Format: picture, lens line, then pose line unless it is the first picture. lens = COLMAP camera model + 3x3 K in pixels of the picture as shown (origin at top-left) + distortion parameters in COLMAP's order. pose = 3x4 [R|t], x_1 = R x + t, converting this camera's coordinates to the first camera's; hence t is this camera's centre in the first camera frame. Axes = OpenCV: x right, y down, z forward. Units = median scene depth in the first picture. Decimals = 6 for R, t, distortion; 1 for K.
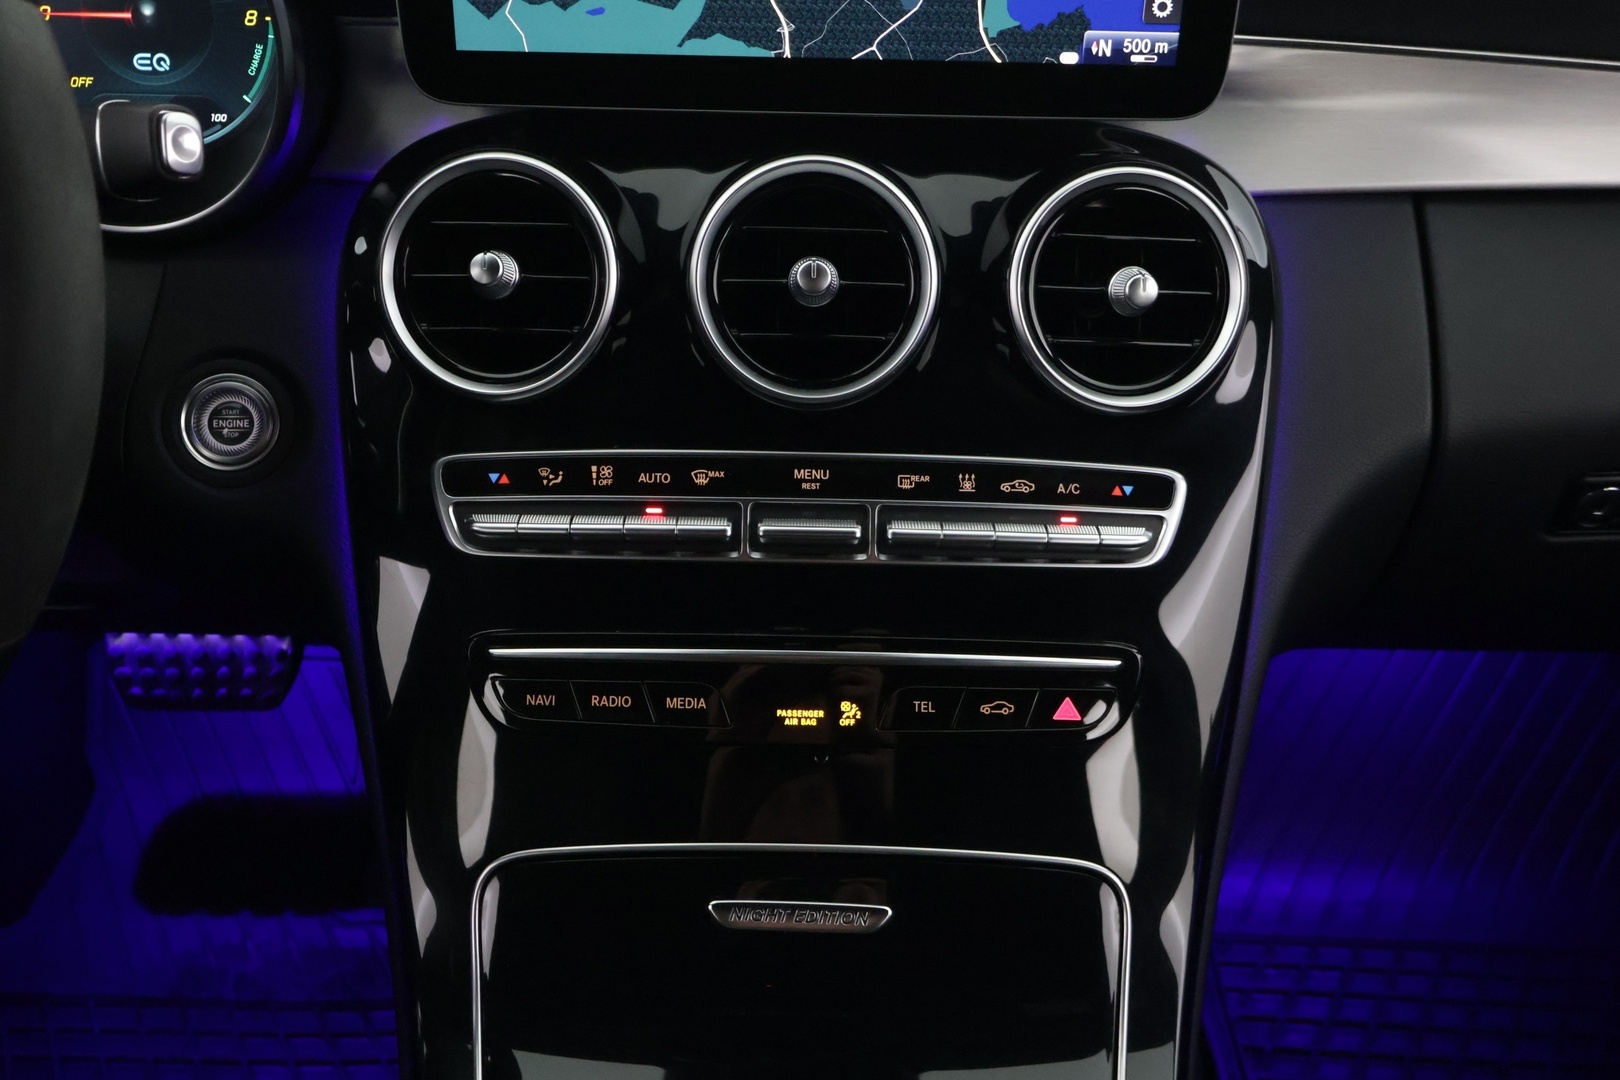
lens RADIAL K [[1515.3, 0, 804.7], [0, 1515.3, 556.0], [0, 0, 1]] dist [0.005572, 0.000000]
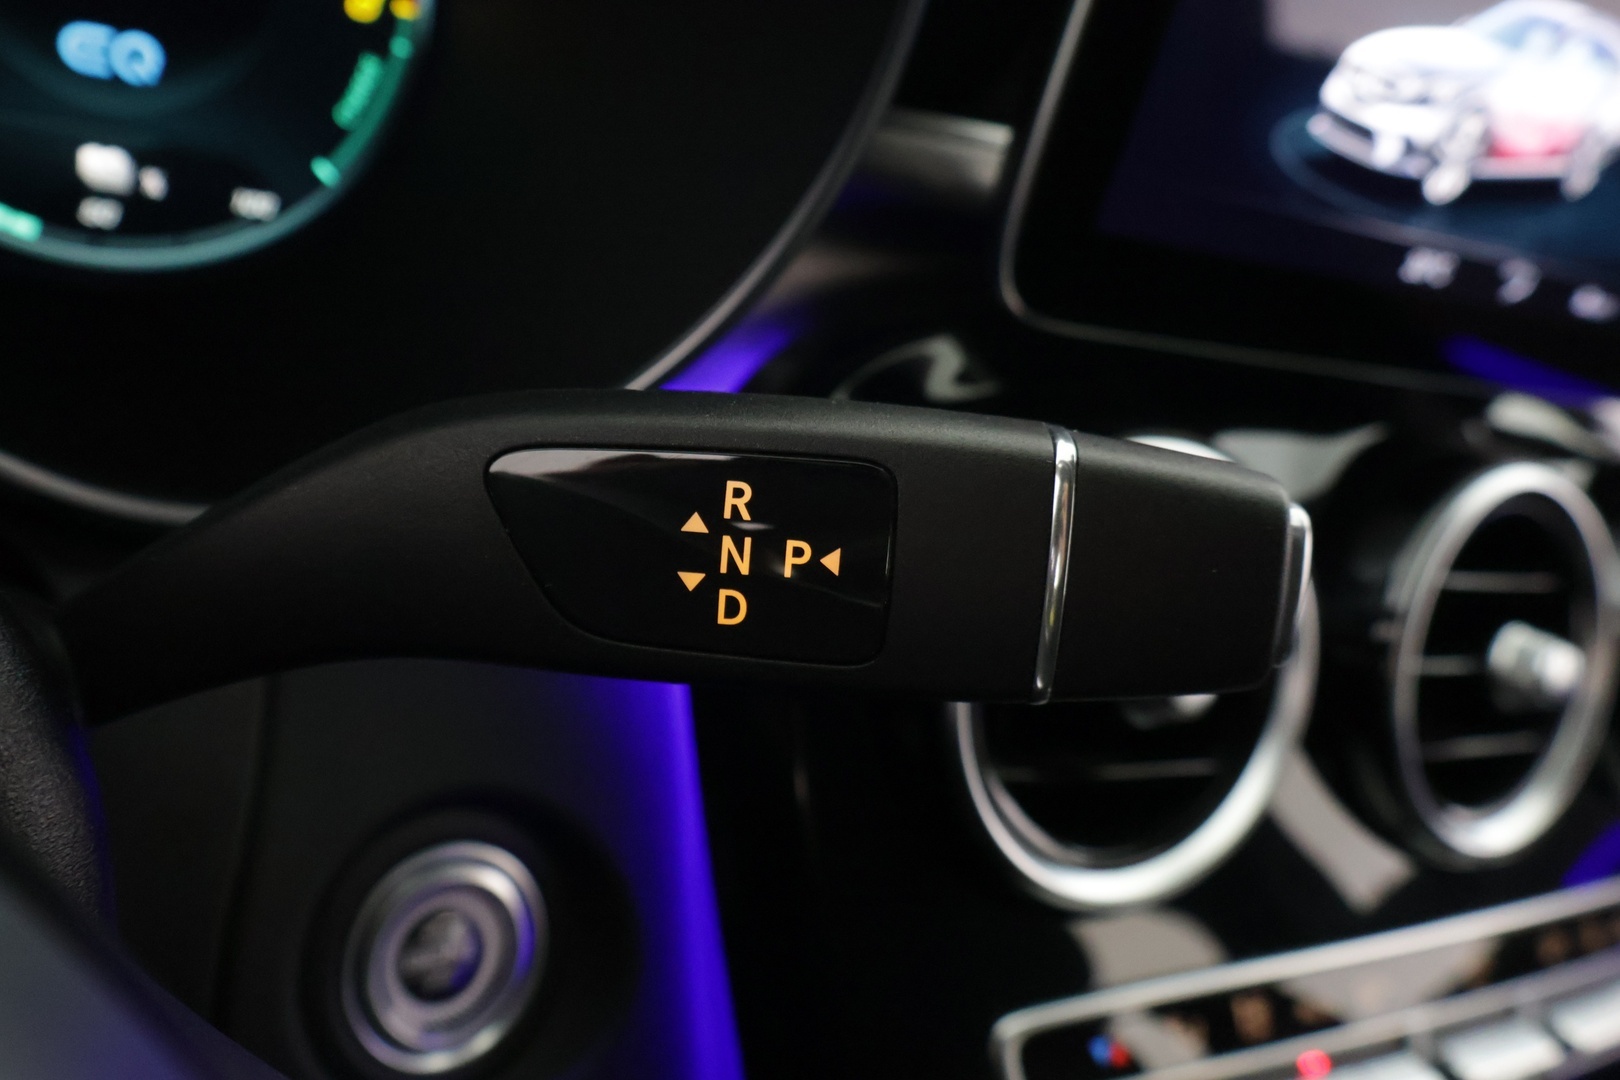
lens RADIAL K [[1515.3, 0, 807.7], [0, 1515.3, 532.3], [0, 0, 1]] dist [0.005572, 0.000000]
pose [[0.816380, 0.004864, 0.577494, -0.592233], [-0.020638, 0.999572, 0.020756, -0.240001], [-0.577146, -0.028864, 0.816131, 0.634449]]
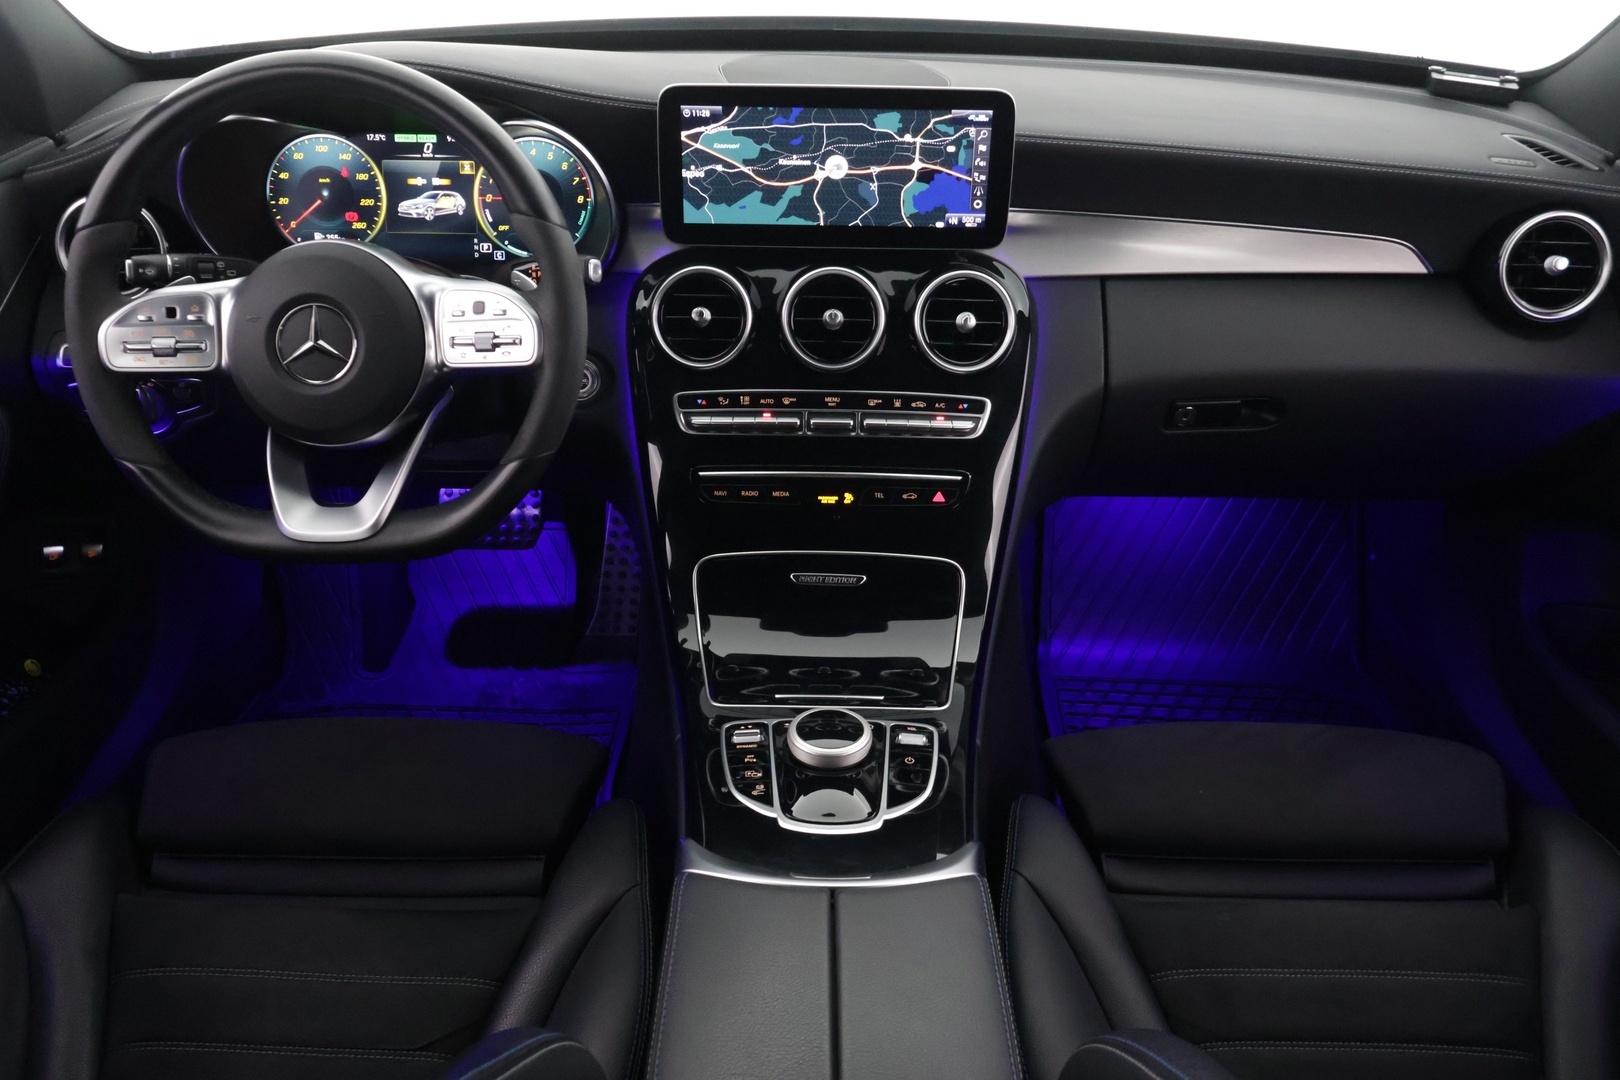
lens RADIAL K [[1336.4, 0, 811.2], [0, 1336.4, 537.7], [0, 0, 1]] dist [-0.013366, 0.018005]
pose [[0.999952, -0.002475, -0.009467, -0.009561], [0.002575, 0.999941, 0.010559, 0.141309], [0.009440, -0.010583, 0.999899, -1.106458]]
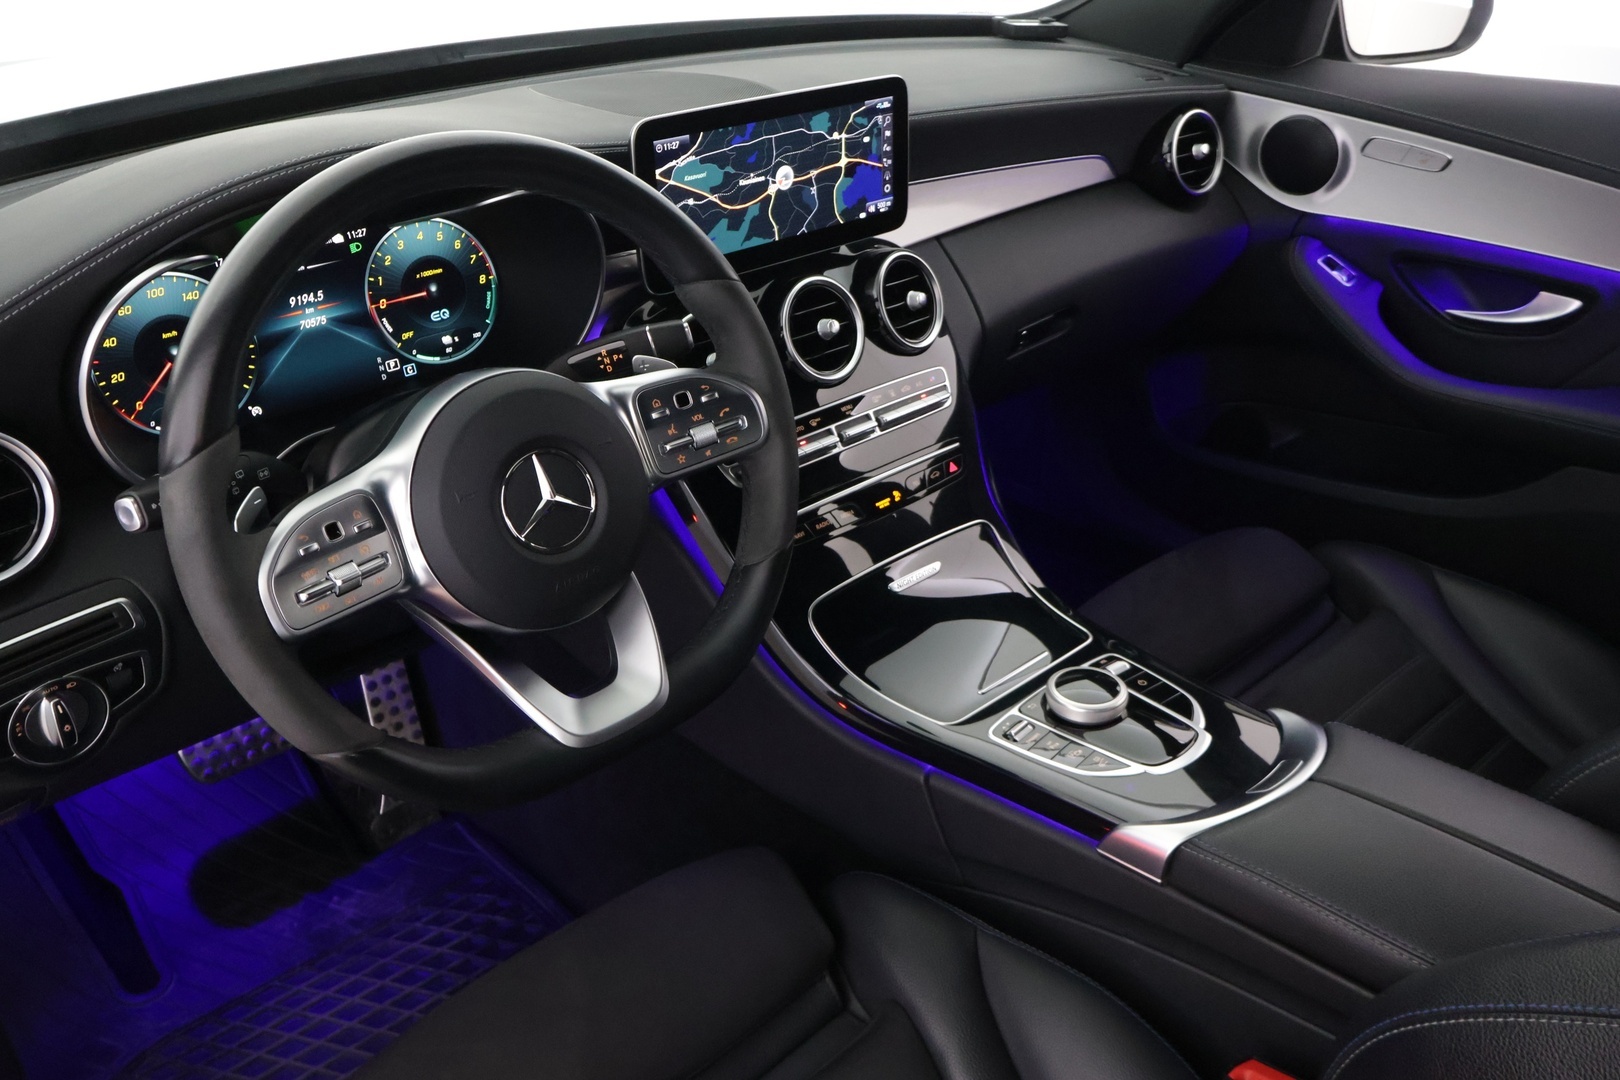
lens RADIAL K [[1336.4, 0, 813.3], [0, 1336.4, 546.3], [0, 0, 1]] dist [-0.013366, 0.018005]
pose [[0.726290, -0.351684, 0.590611, -1.326799], [0.339934, 0.930552, 0.136079, -0.152749], [-0.597451, 0.101936, 0.795400, -0.596398]]
